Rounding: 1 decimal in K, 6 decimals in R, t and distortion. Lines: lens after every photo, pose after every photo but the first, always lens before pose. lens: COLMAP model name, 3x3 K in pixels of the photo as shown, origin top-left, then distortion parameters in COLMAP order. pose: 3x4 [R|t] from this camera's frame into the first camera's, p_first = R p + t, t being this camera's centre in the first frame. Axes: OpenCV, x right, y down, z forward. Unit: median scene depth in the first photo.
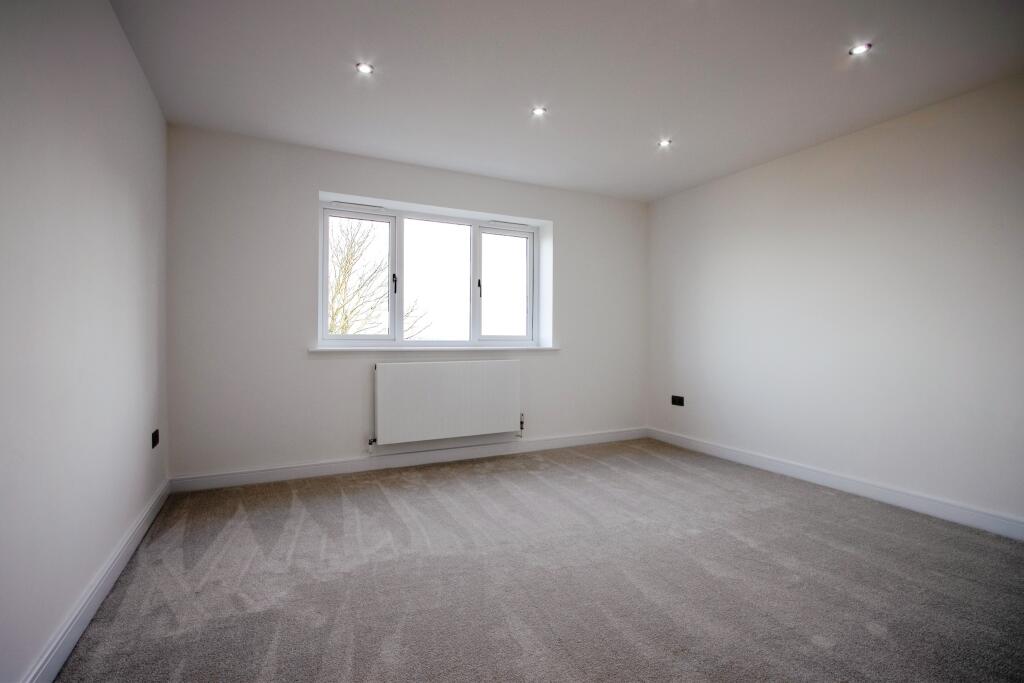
lens RADIAL K [[475.9, 0, 509.0], [0, 475.9, 341.7], [0, 0, 1]] dist [0.015373, 0.000665]
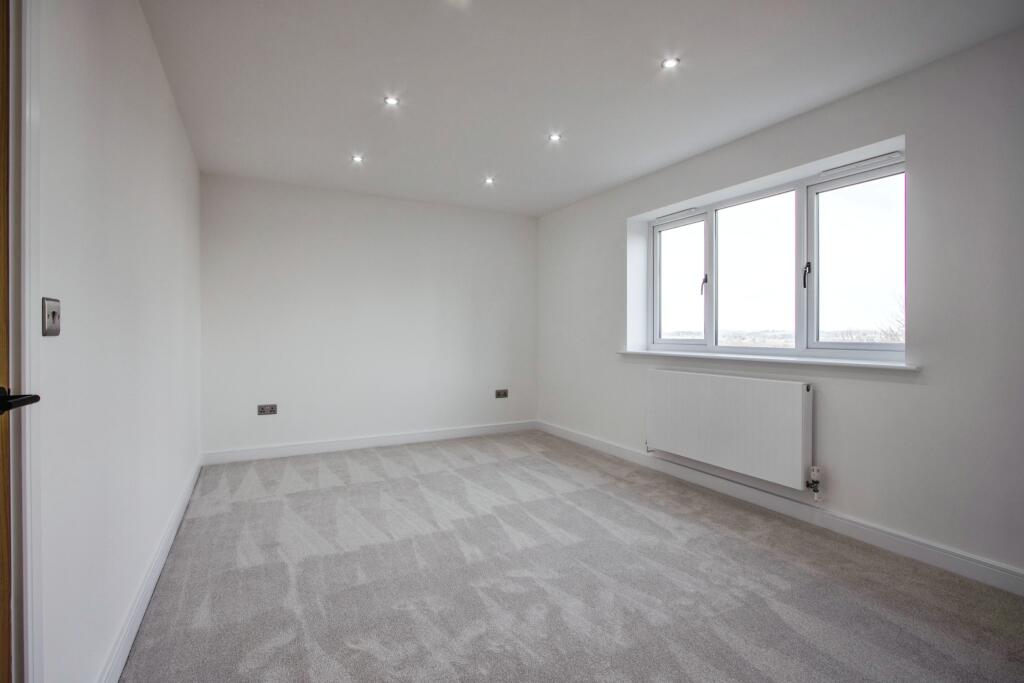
lens RADIAL K [[475.9, 0, 511.8], [0, 475.9, 335.1], [0, 0, 1]] dist [0.015373, 0.000665]
pose [[0.063365, 0.006045, -0.997972, 0.656814], [-0.005258, 0.999970, 0.005723, -0.026303], [0.997977, 0.004884, 0.063394, 0.554426]]
